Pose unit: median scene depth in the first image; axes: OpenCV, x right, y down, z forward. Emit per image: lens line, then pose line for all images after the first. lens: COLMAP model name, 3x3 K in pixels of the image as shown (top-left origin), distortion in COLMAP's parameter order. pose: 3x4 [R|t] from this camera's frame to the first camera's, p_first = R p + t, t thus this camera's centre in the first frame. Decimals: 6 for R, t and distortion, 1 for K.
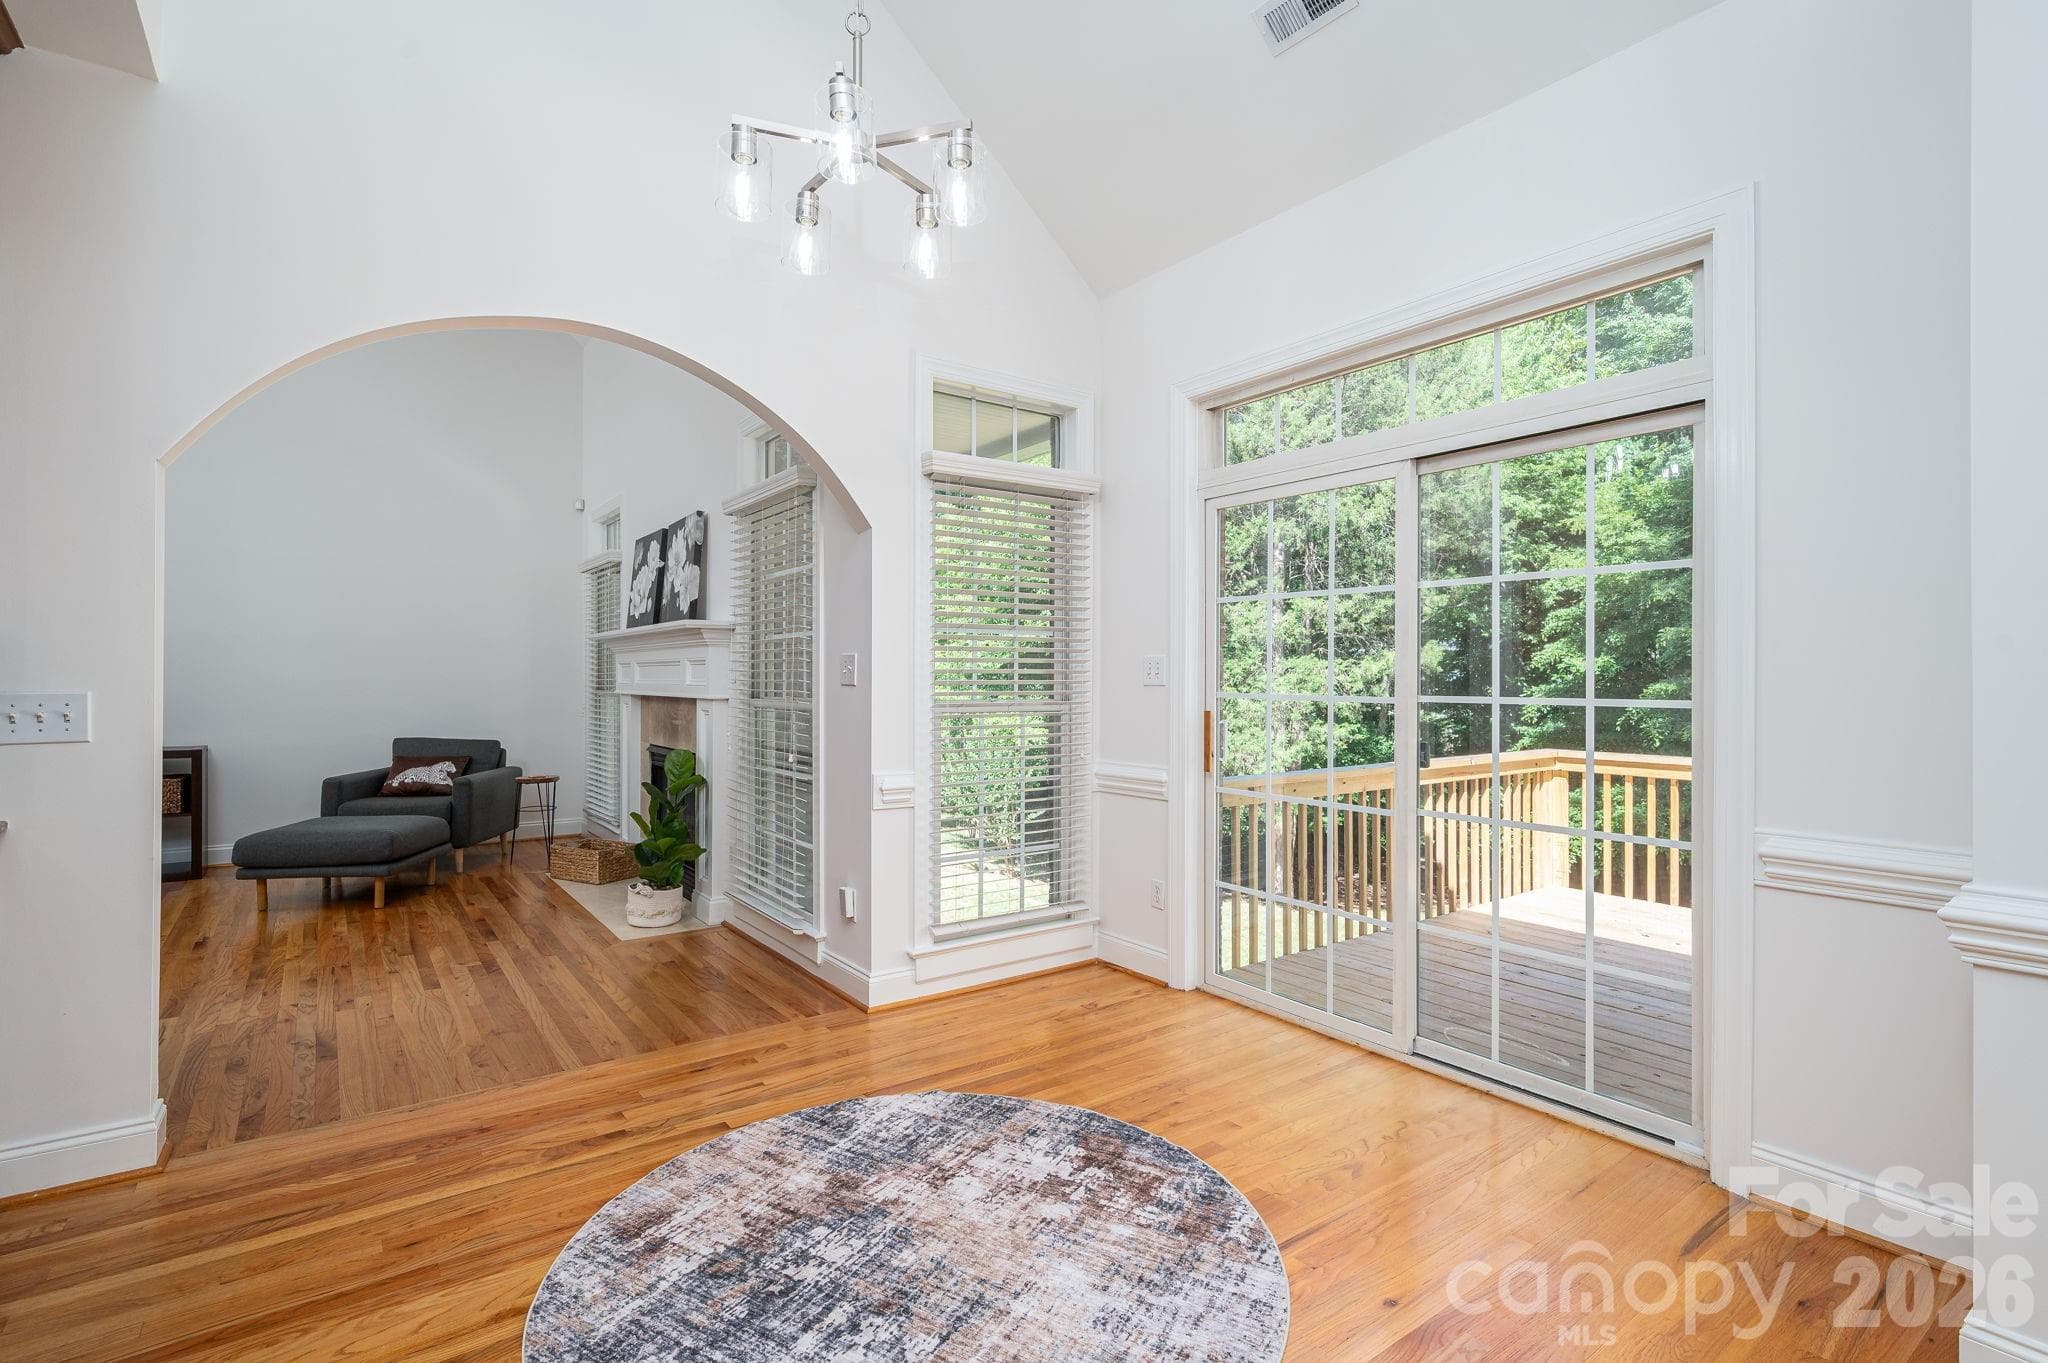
lens RADIAL K [[957.8, 0, 1022.2], [0, 957.8, 675.6], [0, 0, 1]] dist [-0.000396, -0.000268]
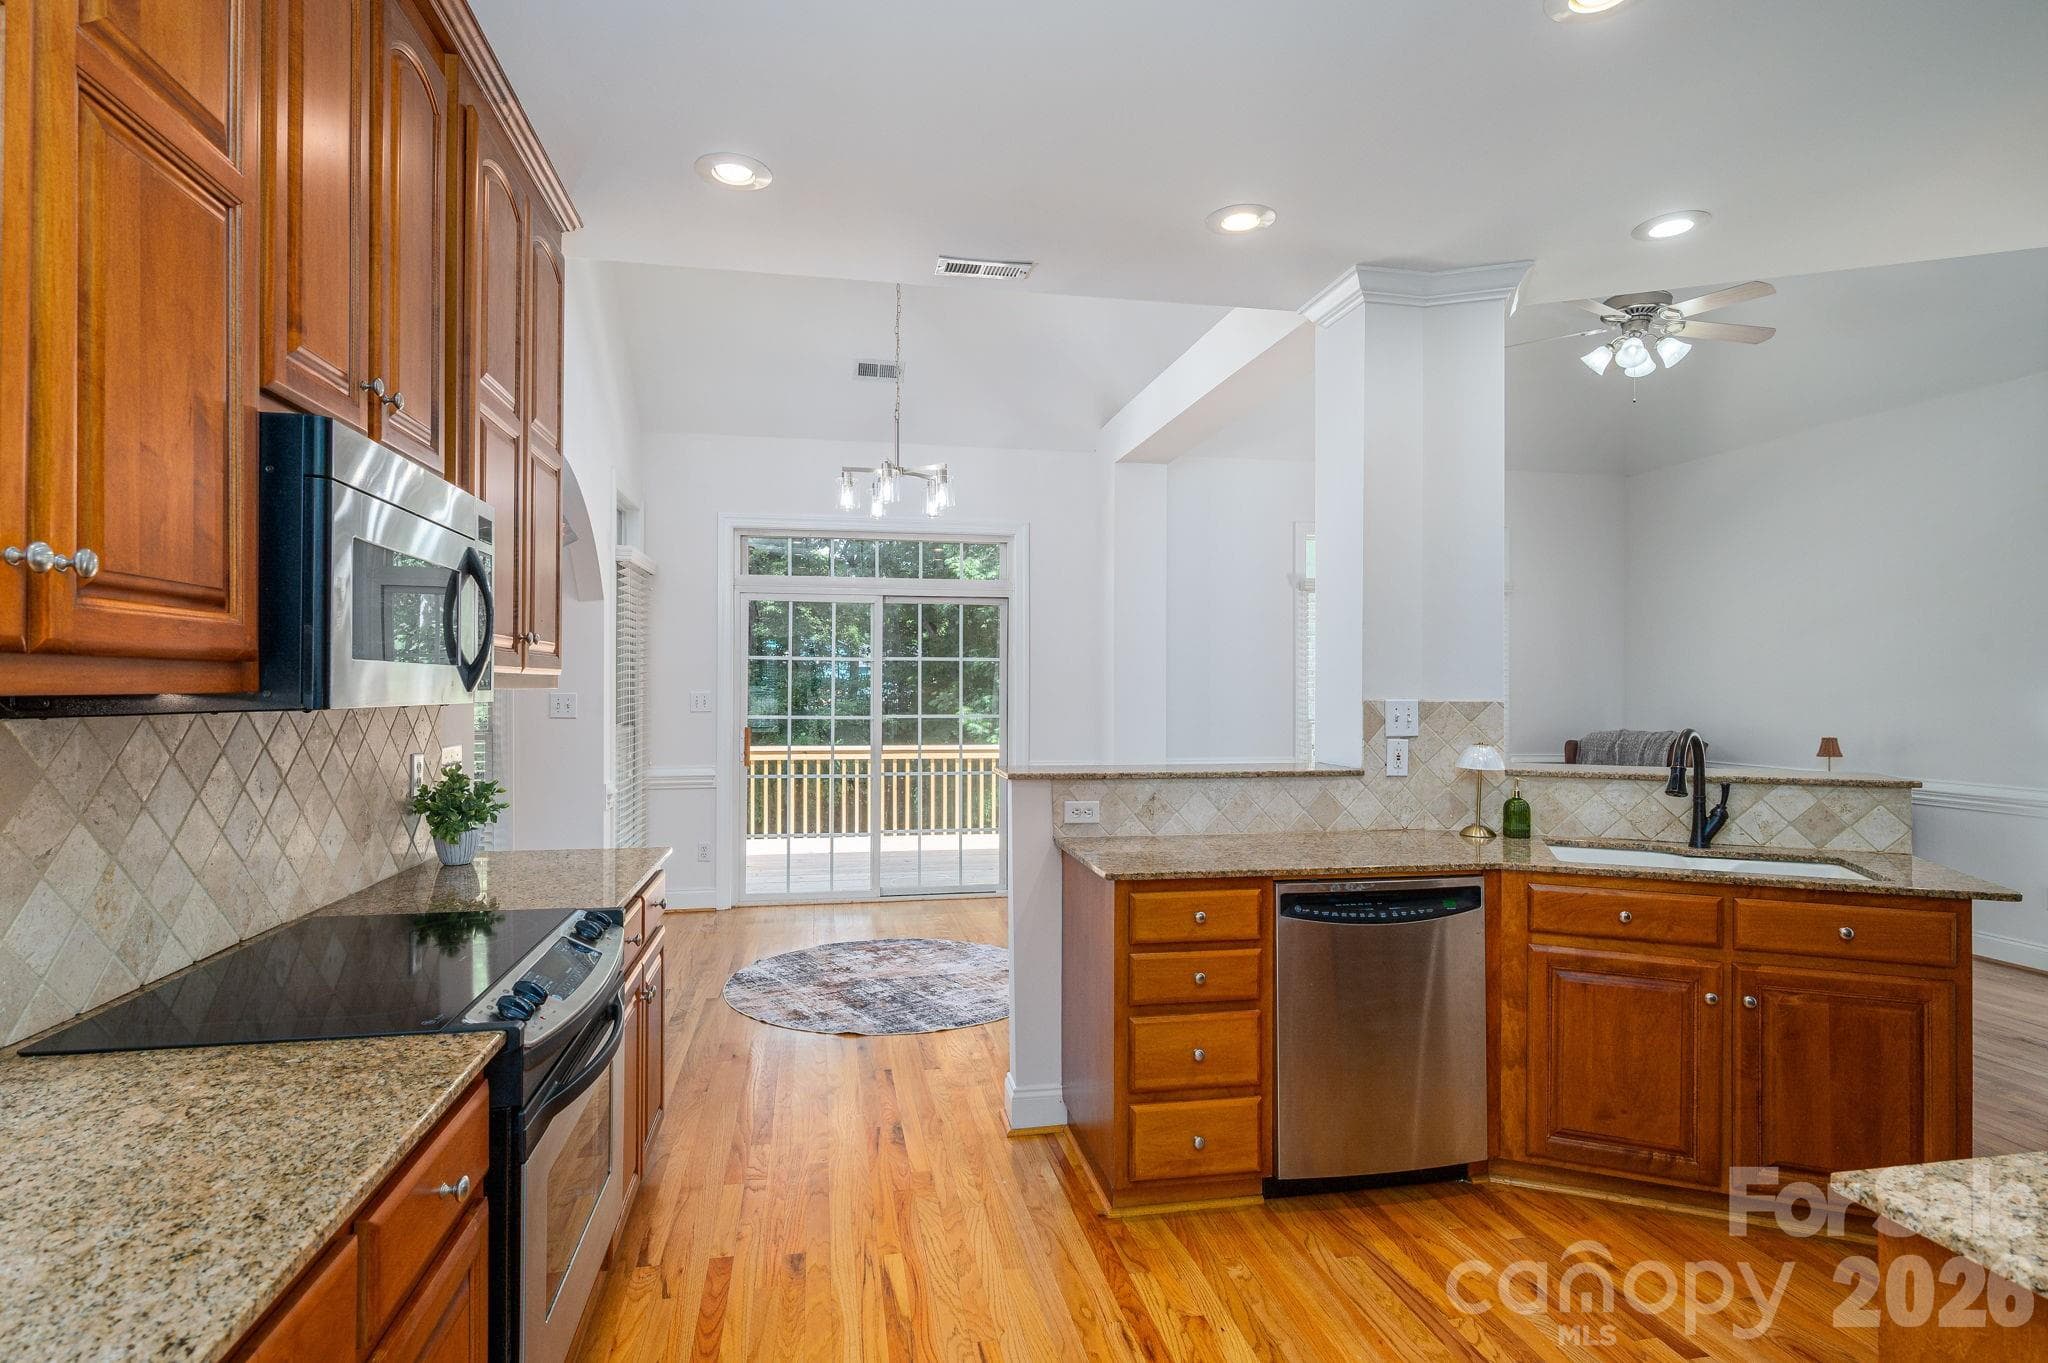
lens RADIAL K [[957.8, 0, 1022.2], [0, 957.8, 675.6], [0, 0, 1]] dist [-0.000396, -0.000268]
pose [[0.439226, 0.009162, 0.898330, -1.780258], [0.001432, 0.999940, -0.010898, -0.056921], [-0.898376, 0.006073, 0.439186, -0.192901]]
